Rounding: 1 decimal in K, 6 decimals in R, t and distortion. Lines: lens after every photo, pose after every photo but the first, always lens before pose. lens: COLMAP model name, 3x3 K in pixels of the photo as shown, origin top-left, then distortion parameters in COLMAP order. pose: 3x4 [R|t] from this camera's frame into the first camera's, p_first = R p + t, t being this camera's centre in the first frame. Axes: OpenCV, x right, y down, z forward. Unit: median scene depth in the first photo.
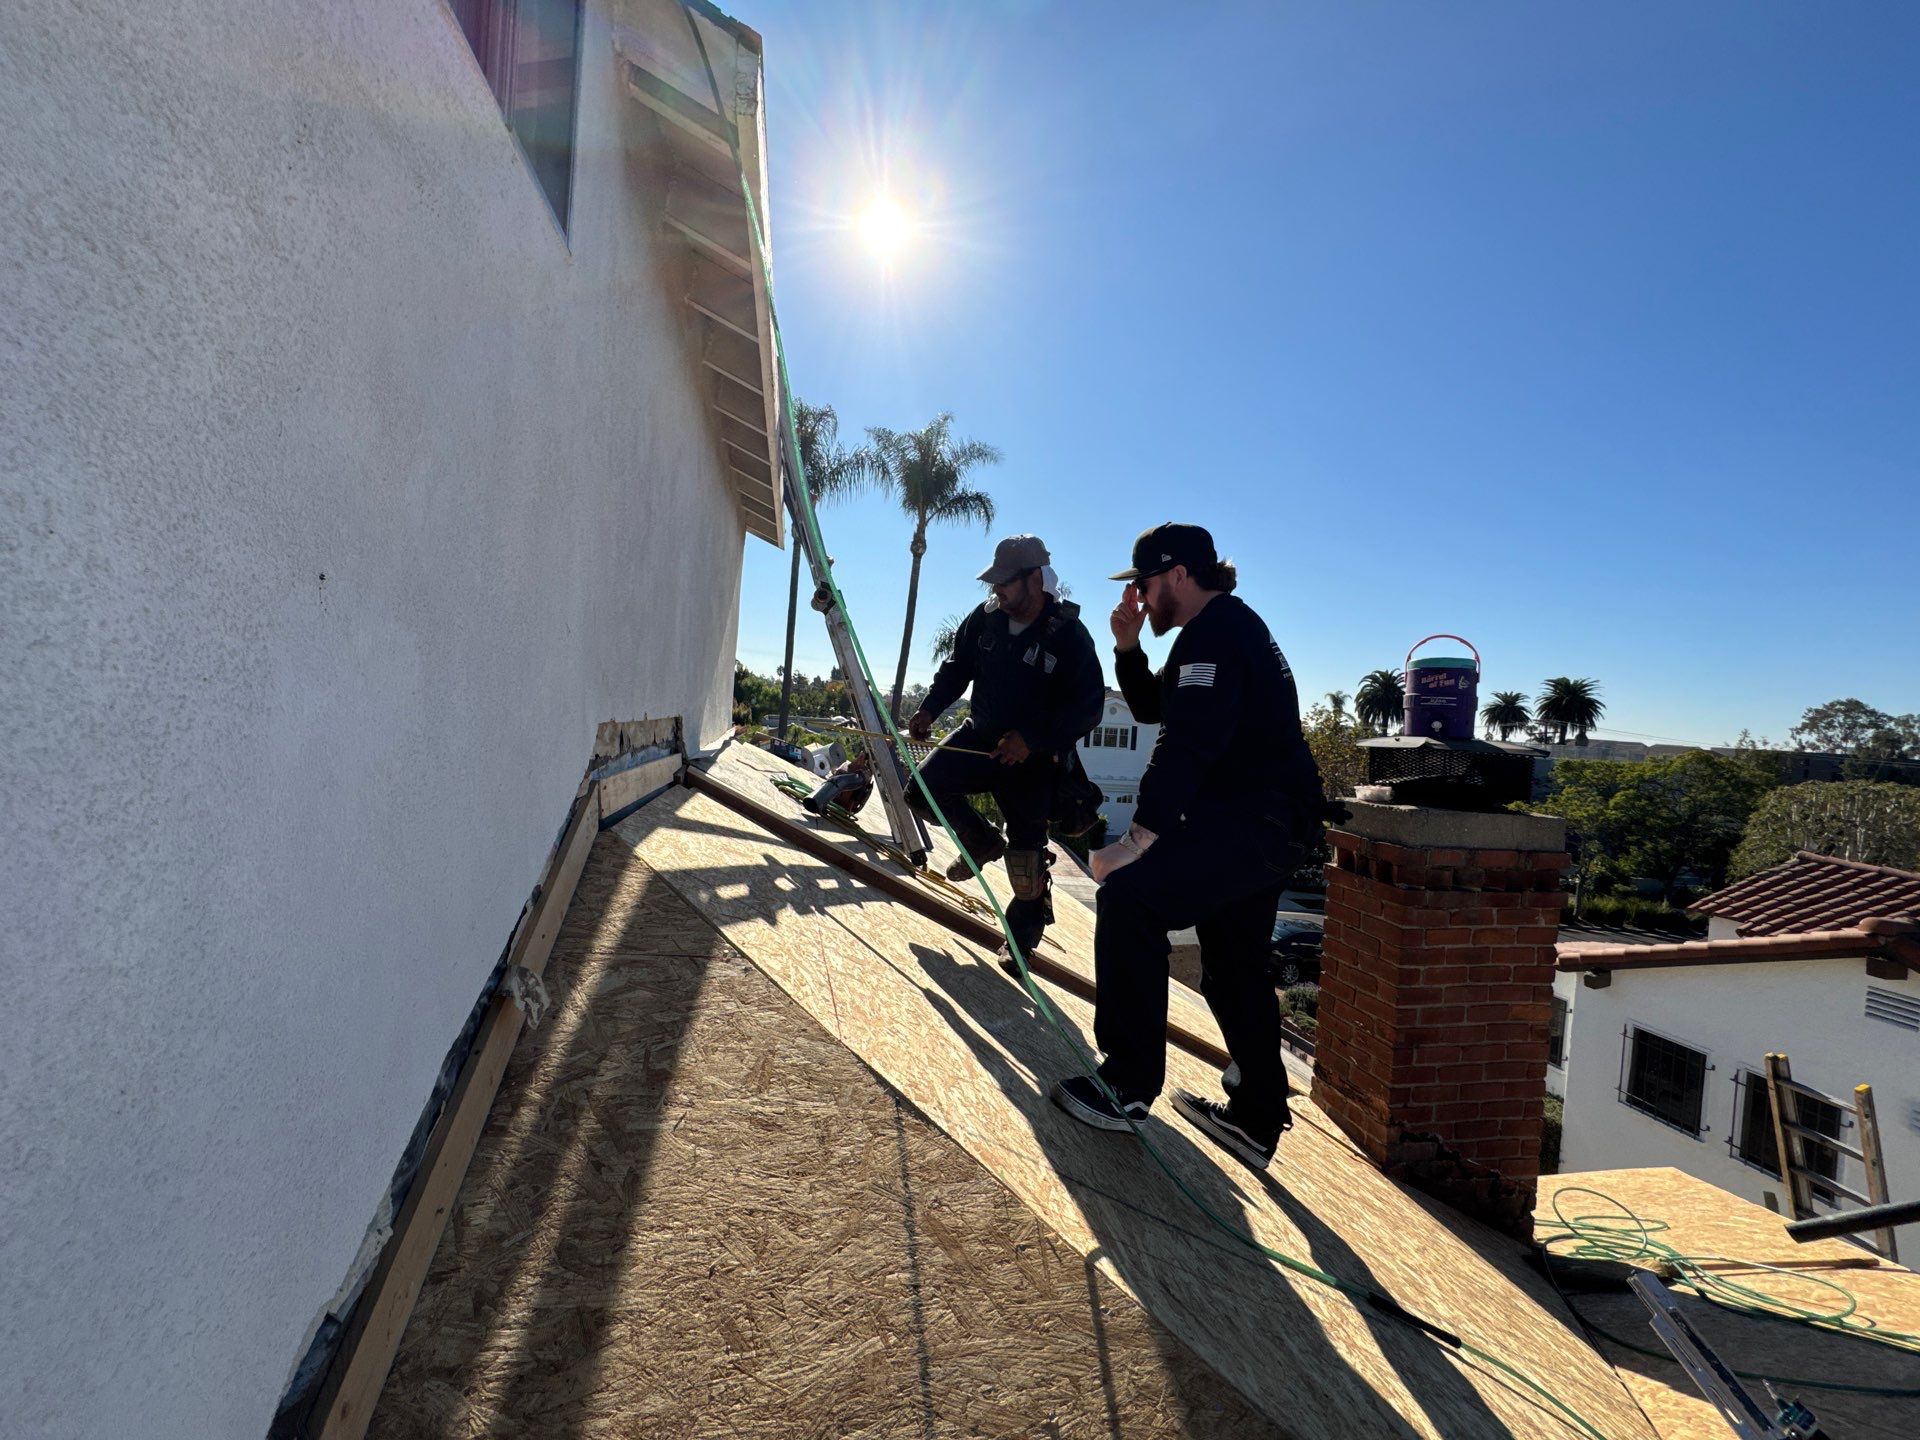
lens RADIAL K [[766.0, 0, 958.3], [0, 766.0, 713.1], [0, 0, 1]] dist [0.000369, 0.000002]
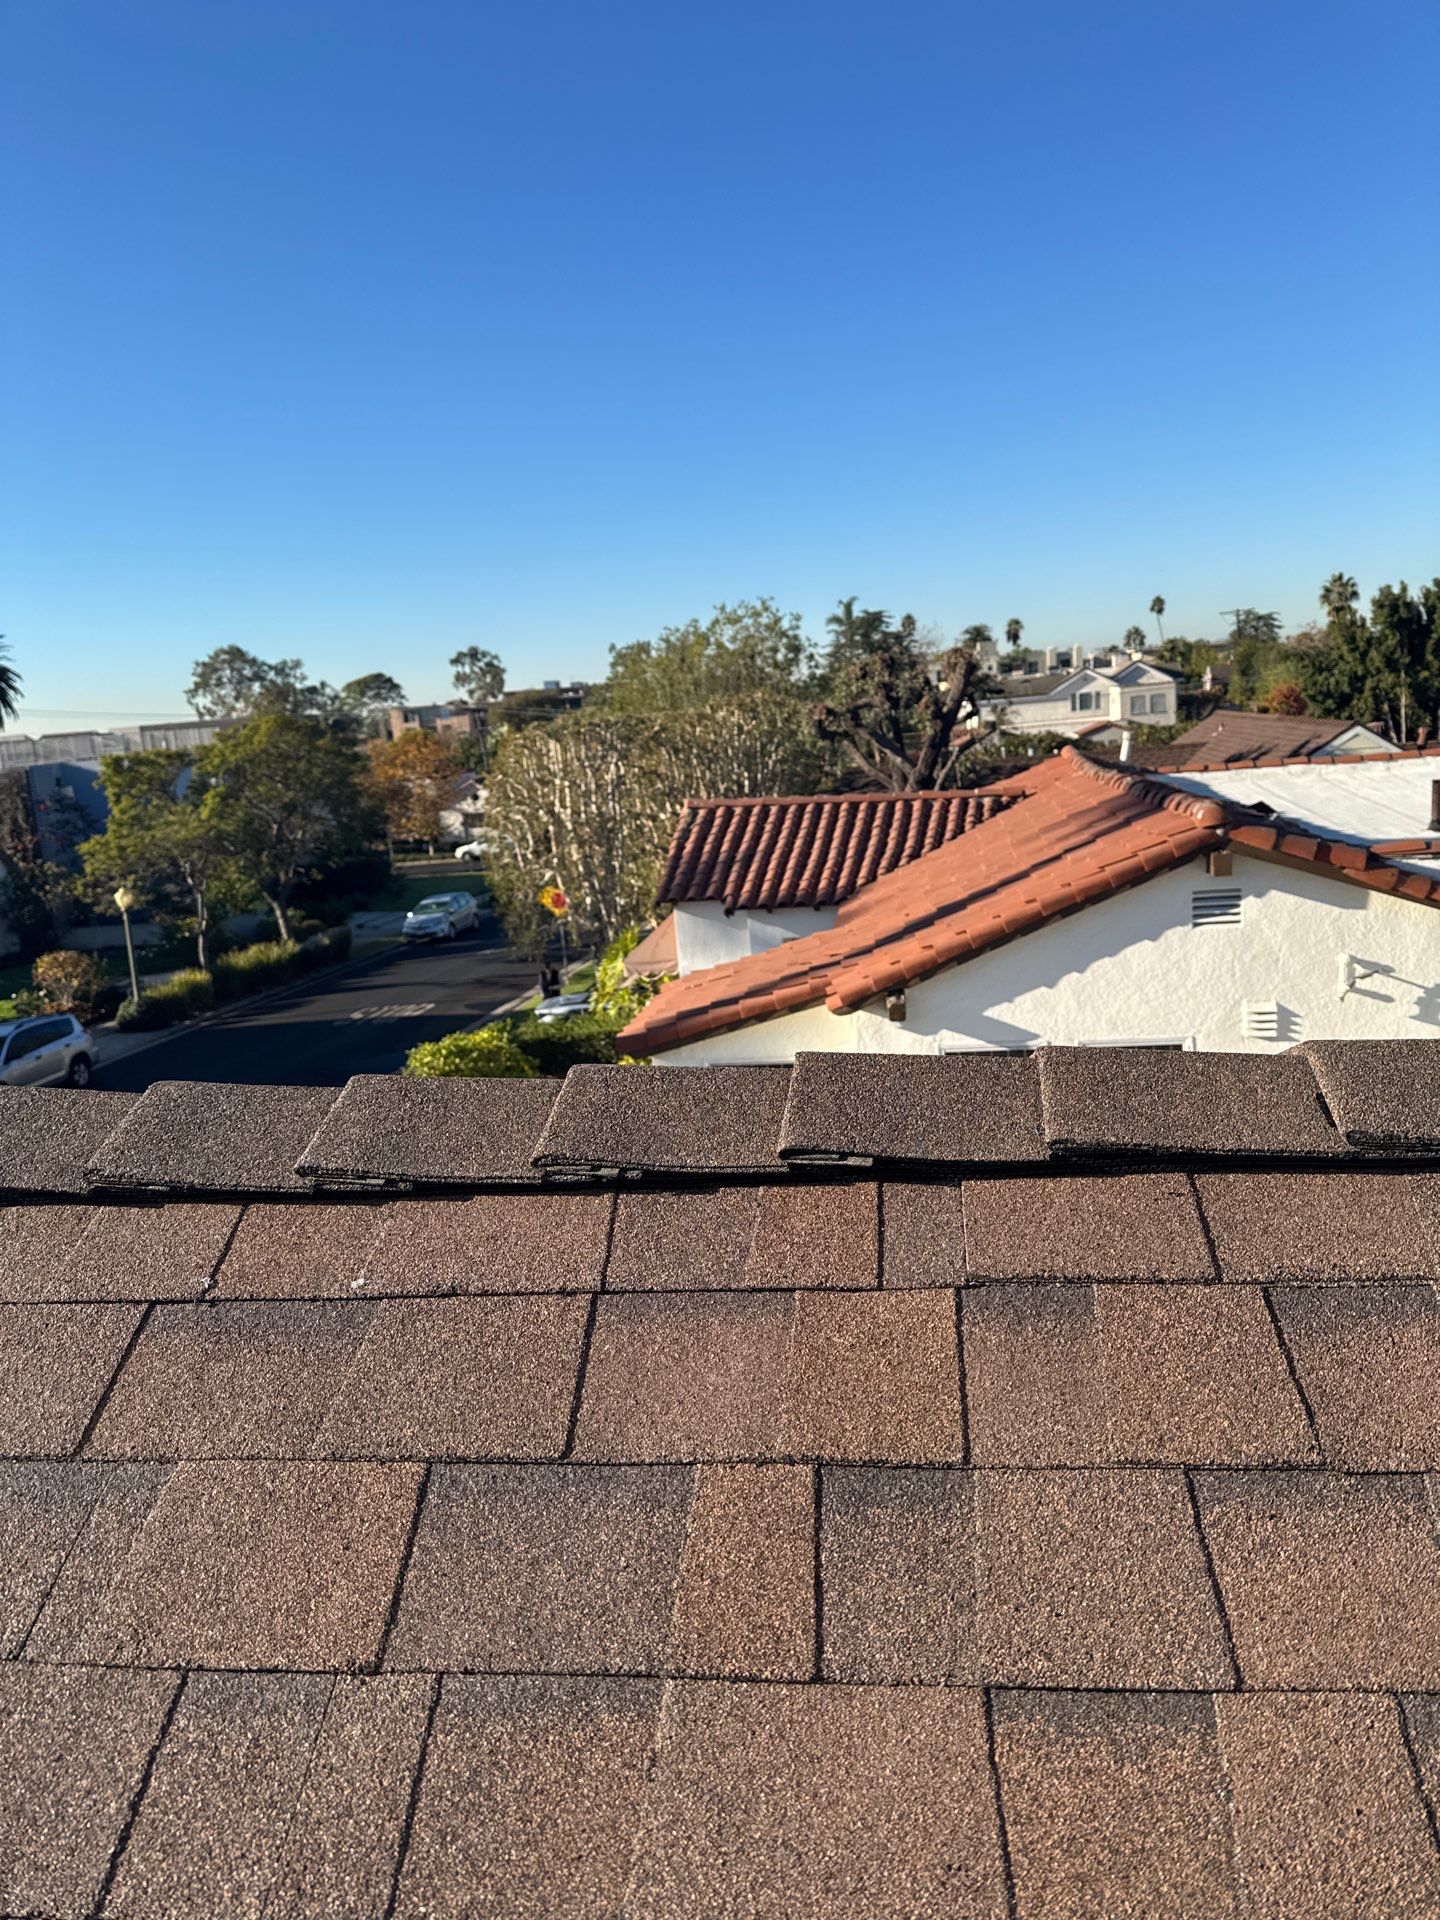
lens RADIAL K [[1340.9, 0, 720.0], [0, 1340.9, 960.0], [0, 0, 1]] dist [0.147548, -0.293854]
pose [[0.341289, -0.272266, 0.899663, -0.071100], [0.111910, 0.962092, 0.248706, 0.001033], [-0.933273, 0.015800, 0.358821, 0.207532]]
